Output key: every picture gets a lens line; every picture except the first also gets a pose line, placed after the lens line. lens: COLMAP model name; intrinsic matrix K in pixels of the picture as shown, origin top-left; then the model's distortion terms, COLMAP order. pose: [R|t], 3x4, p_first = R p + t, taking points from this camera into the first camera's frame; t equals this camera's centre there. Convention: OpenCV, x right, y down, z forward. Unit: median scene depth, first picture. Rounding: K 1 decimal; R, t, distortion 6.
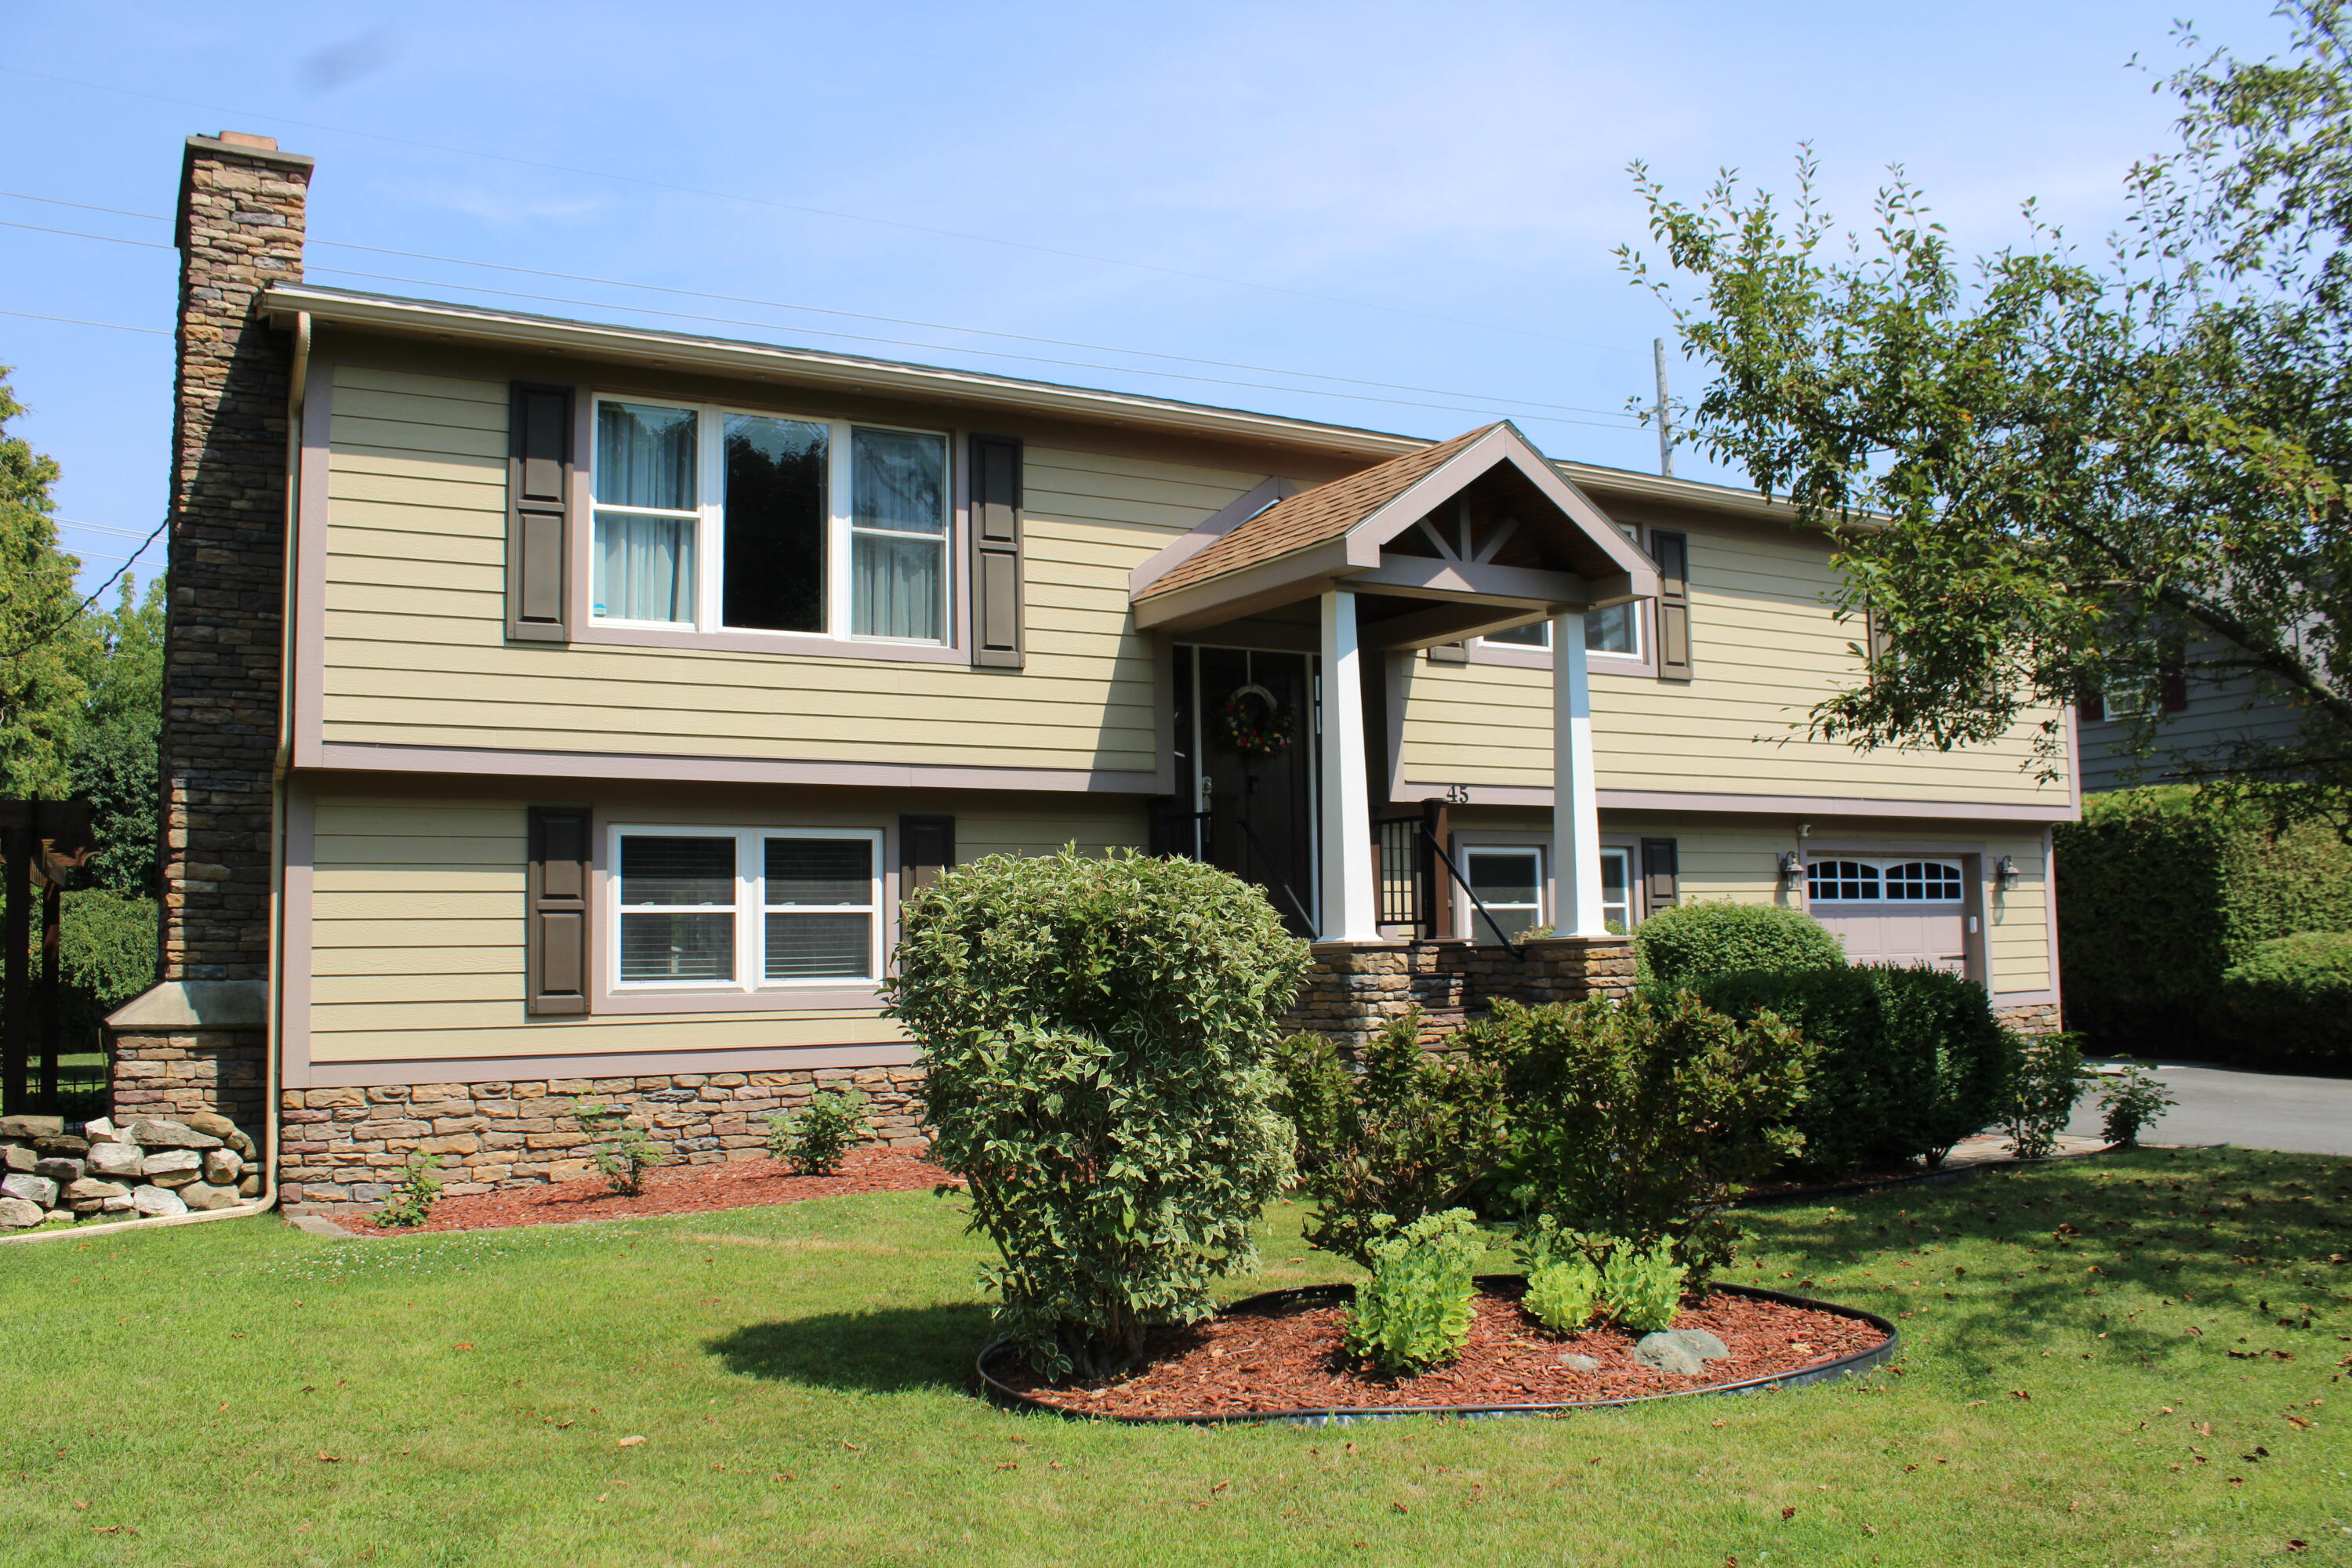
lens RADIAL K [[1958.2, 0, 1176.0], [0, 1958.2, 784.0], [0, 0, 1]] dist [-0.167114, 0.149042]
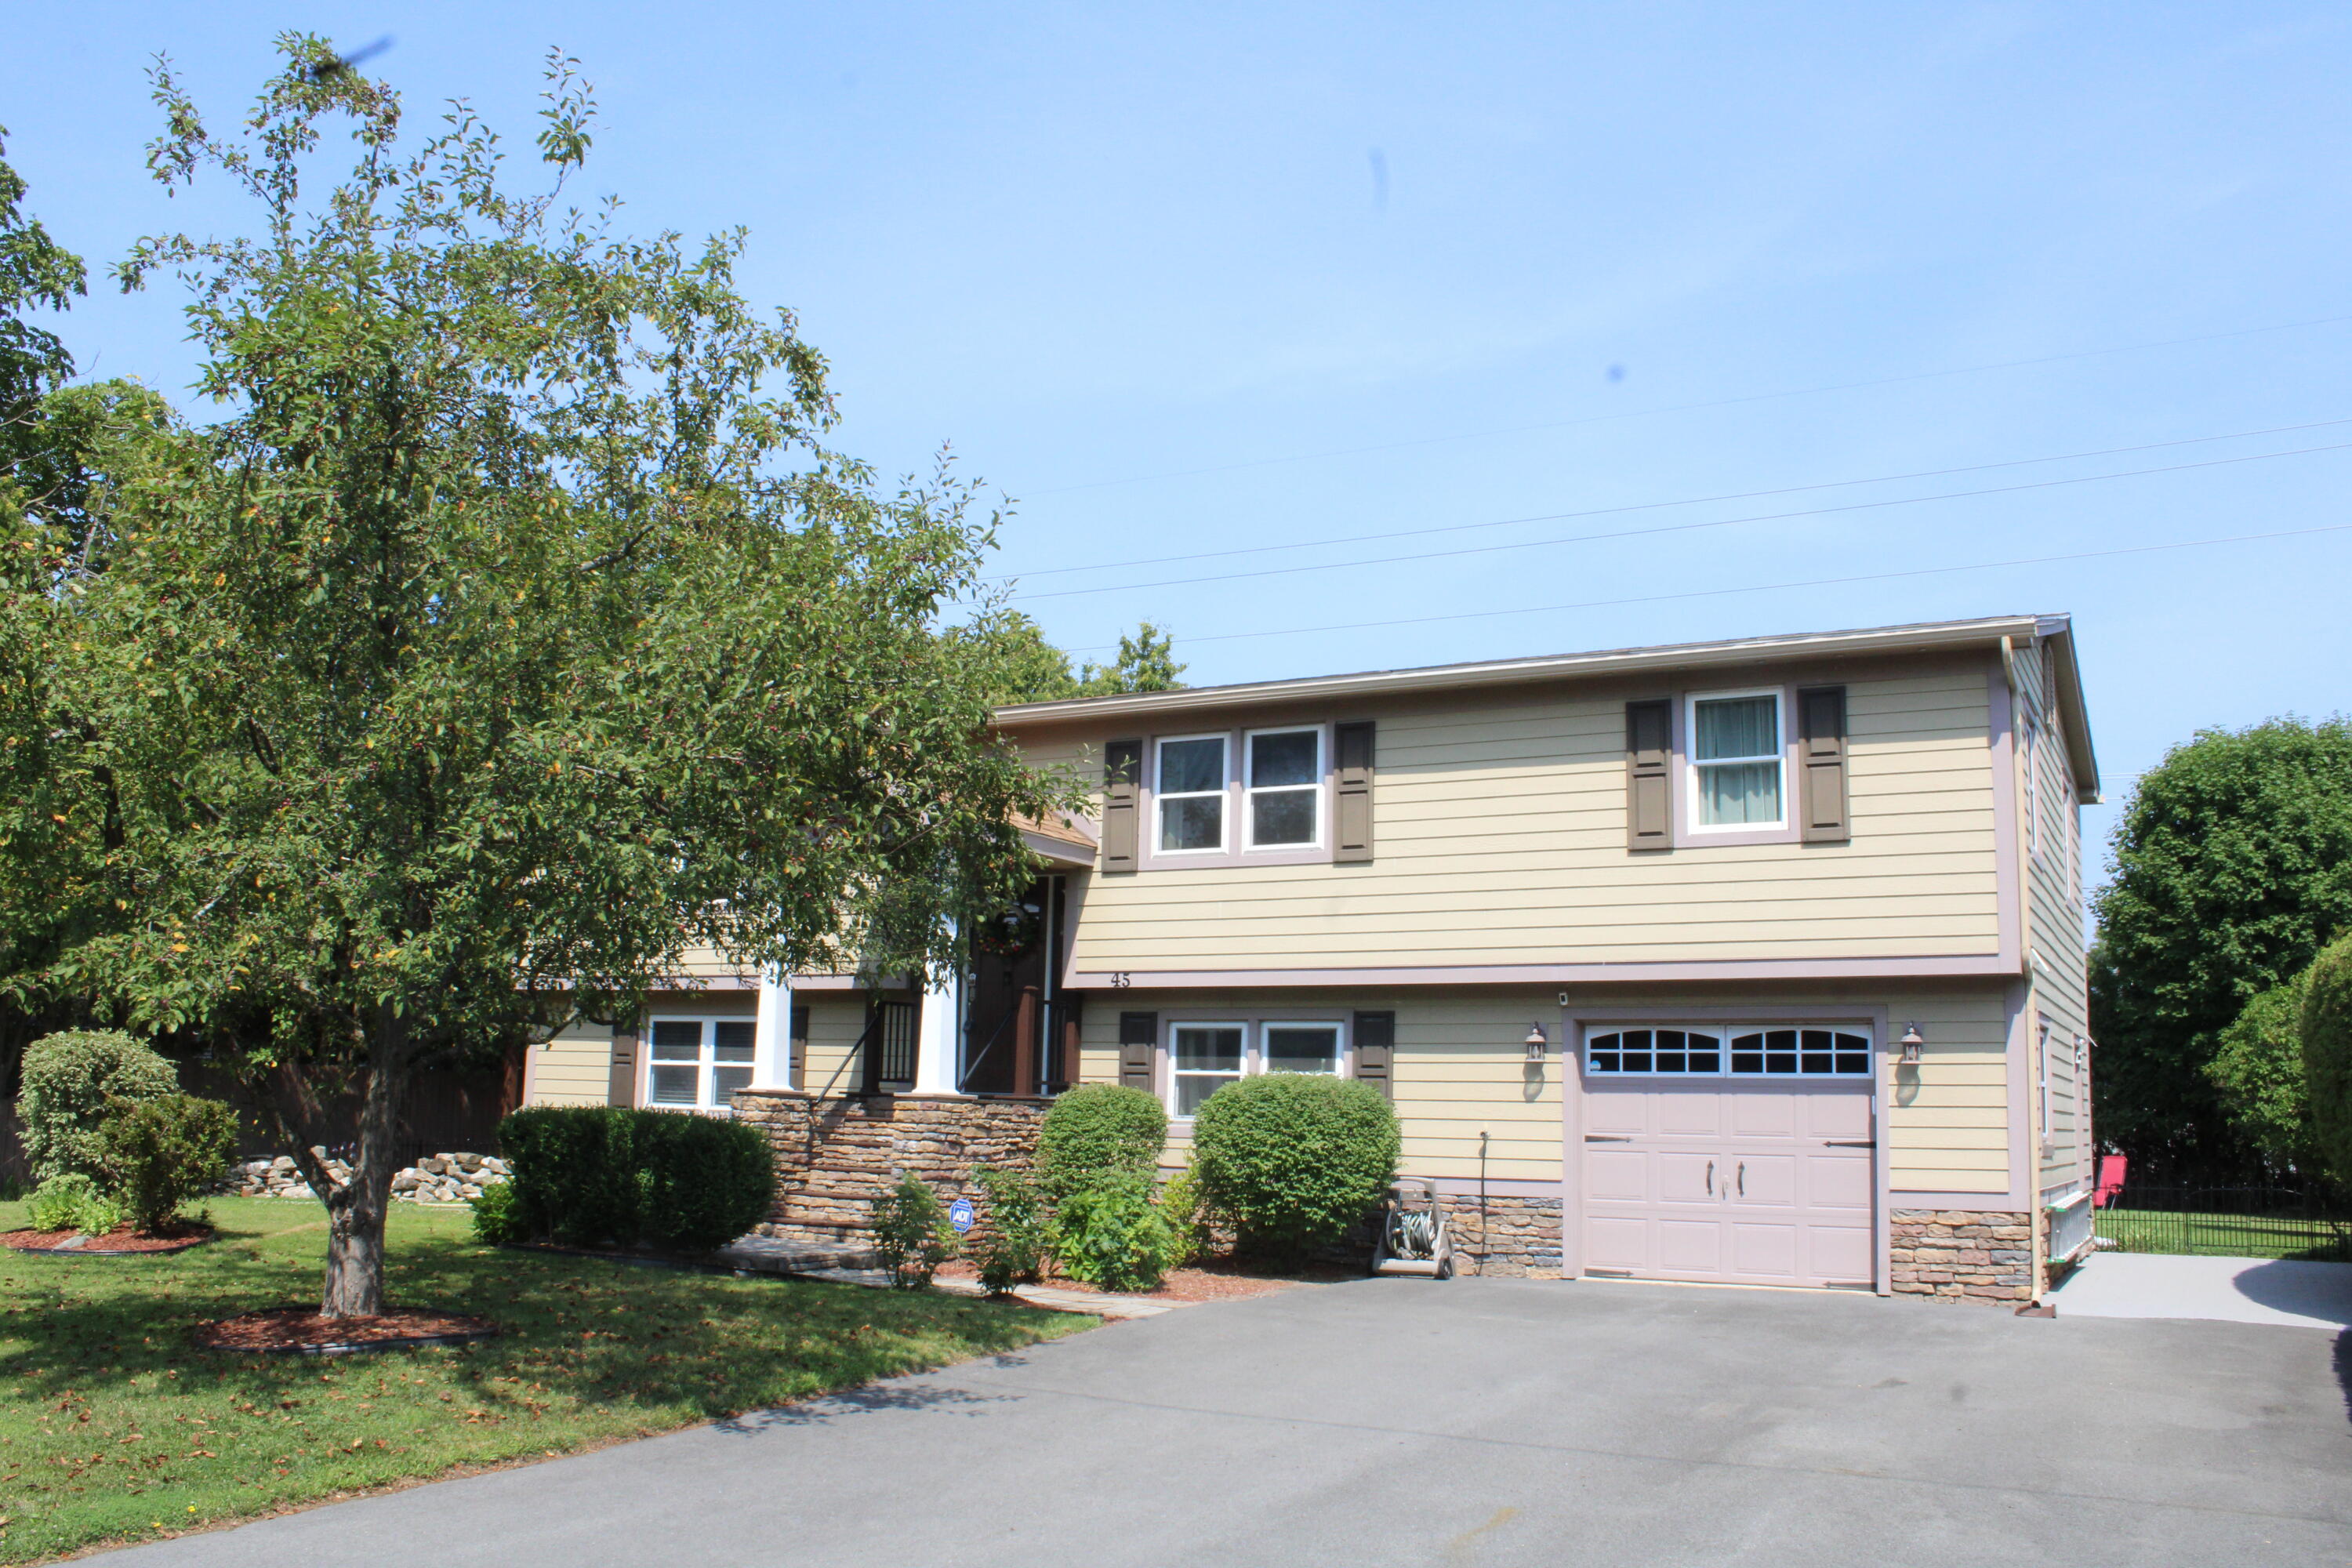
lens RADIAL K [[1958.2, 0, 1176.0], [0, 1958.2, 784.0], [0, 0, 1]] dist [-0.167114, 0.149042]
pose [[0.499975, -0.119574, -0.857746, 1.126281], [0.035229, 0.992411, -0.117812, 0.026552], [0.865323, 0.028686, 0.500393, 0.374252]]
